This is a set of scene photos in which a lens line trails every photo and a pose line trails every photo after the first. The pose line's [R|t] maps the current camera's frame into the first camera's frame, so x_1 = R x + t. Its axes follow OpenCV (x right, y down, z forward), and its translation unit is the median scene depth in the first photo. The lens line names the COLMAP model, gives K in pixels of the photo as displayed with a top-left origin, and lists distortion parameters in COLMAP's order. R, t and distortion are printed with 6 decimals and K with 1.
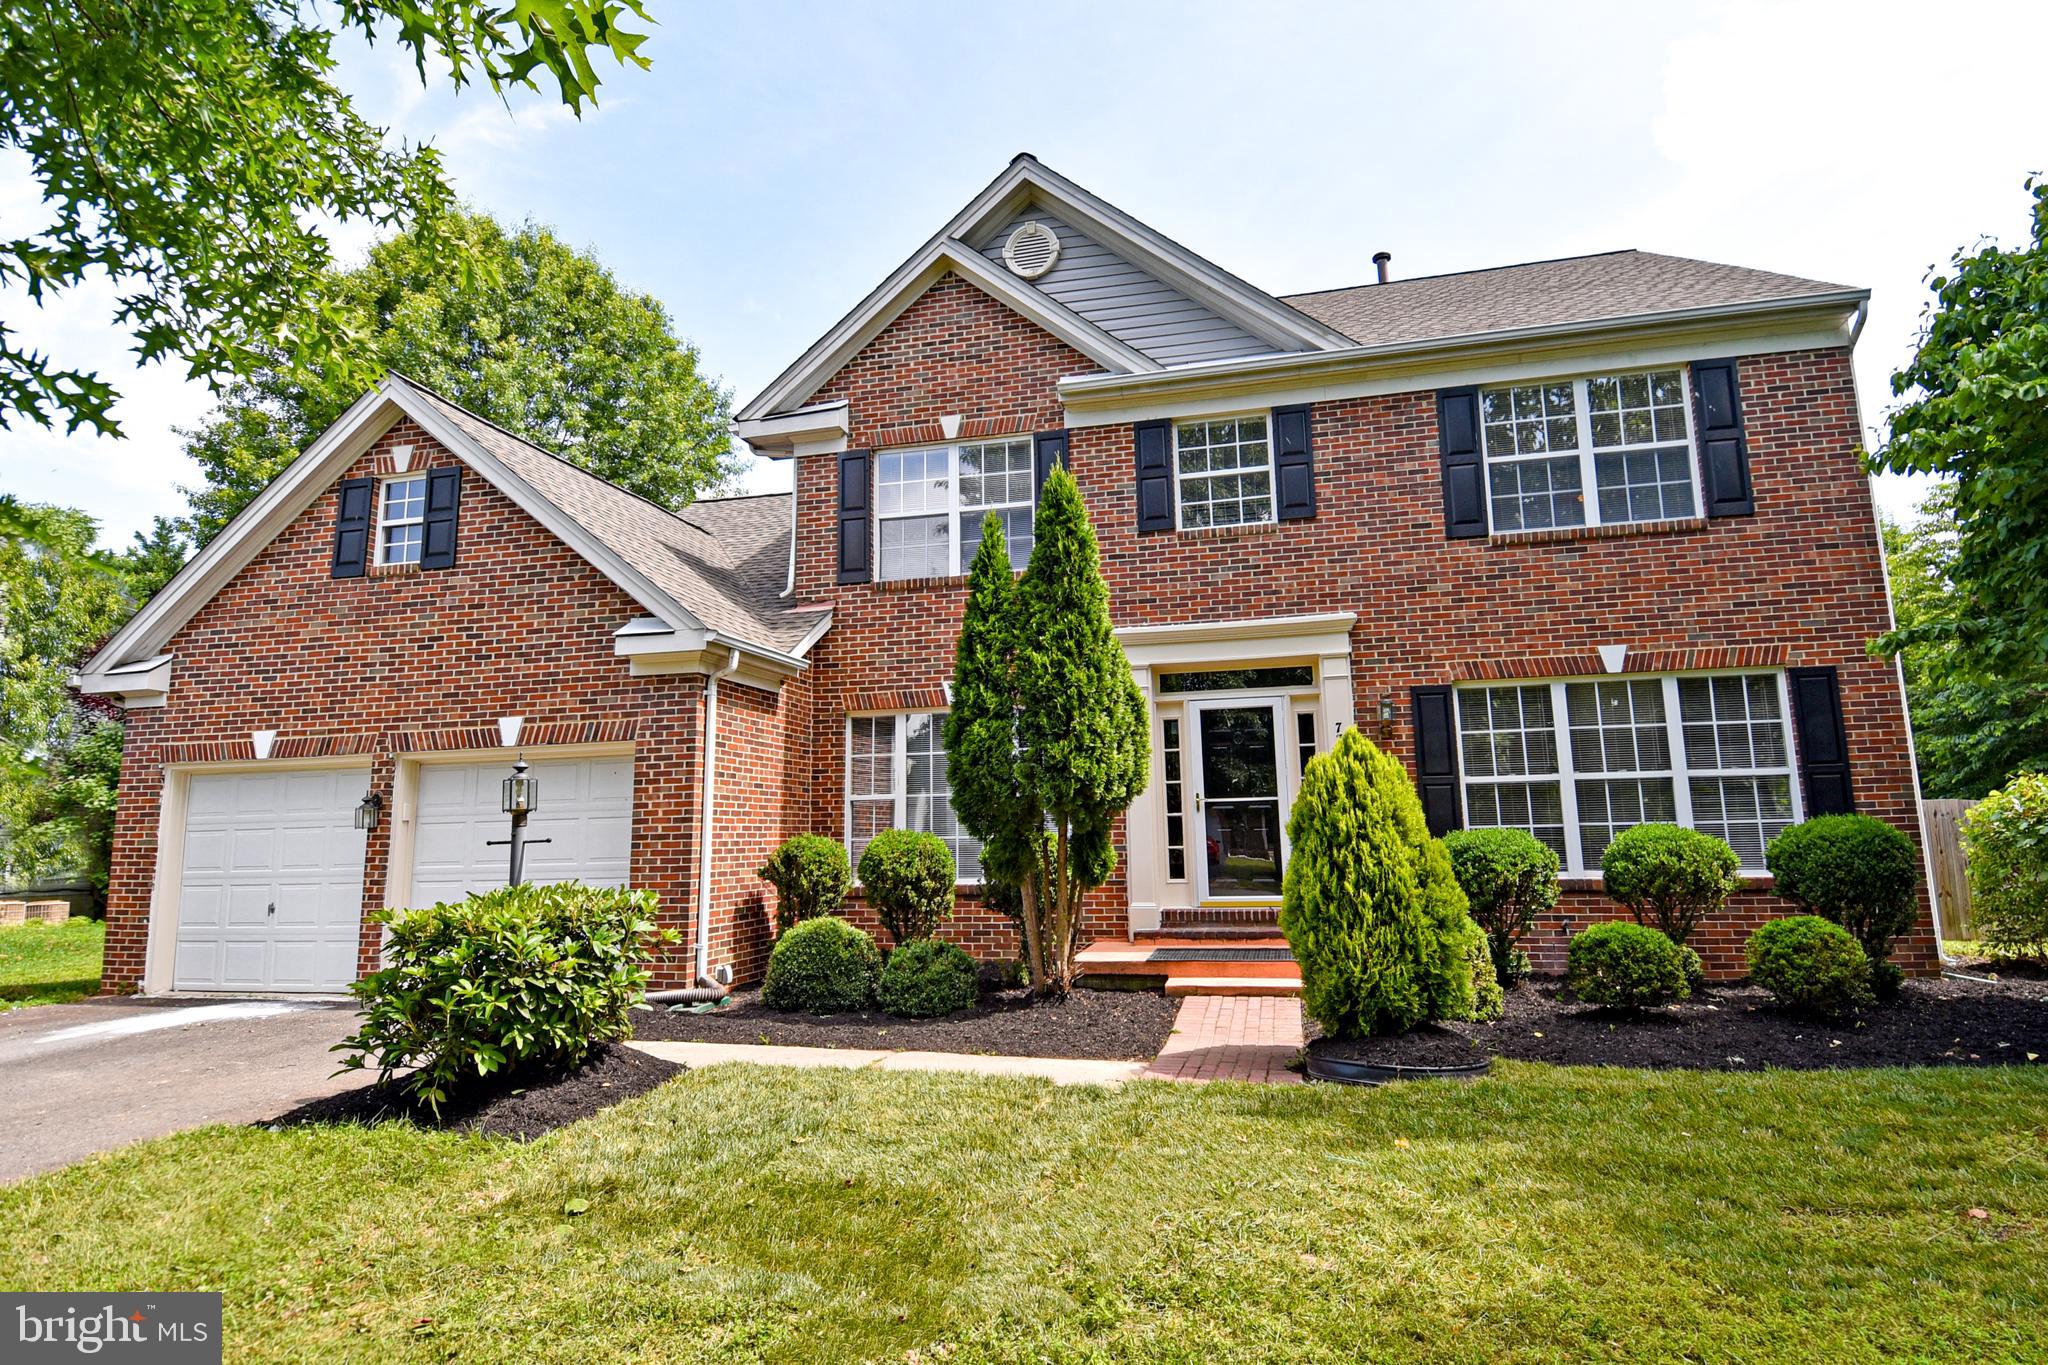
lens RADIAL K [[1067.2, 0, 1024.0], [0, 1067.2, 661.1], [0, 0, 1]] dist [0.041286, -0.050715]
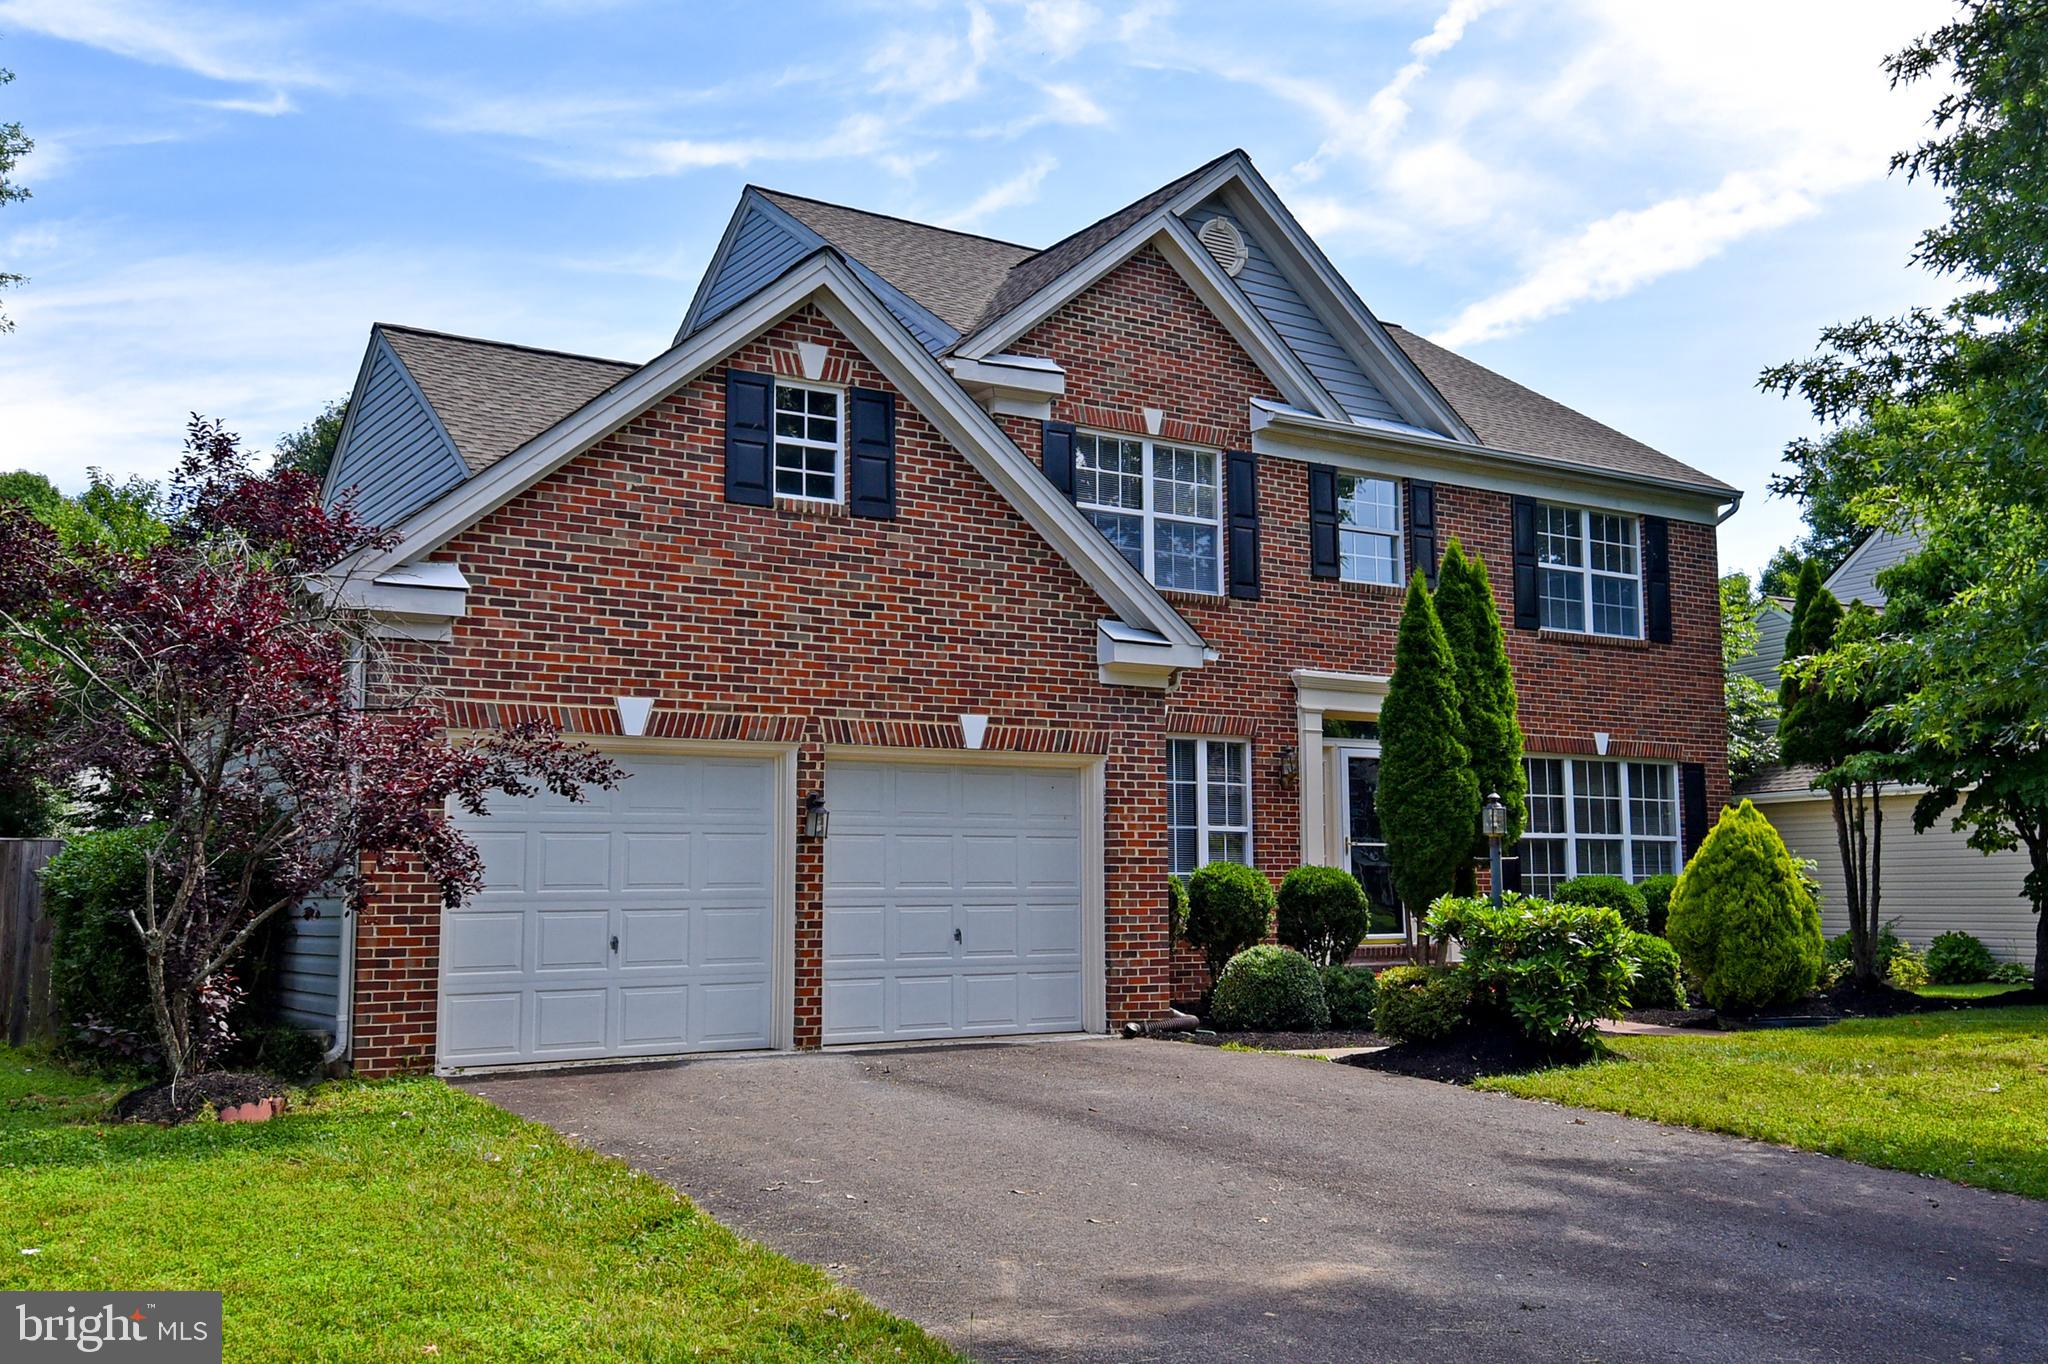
lens RADIAL K [[1921.1, 0, 1023.9], [0, 1921.1, 649.6], [0, 0, 1]] dist [0.011427, -0.000899]
pose [[0.696695, 0.109938, 0.708893, -1.502368], [-0.125648, 0.991612, -0.030297, 0.041121], [-0.706278, -0.067964, 0.704665, -0.094316]]
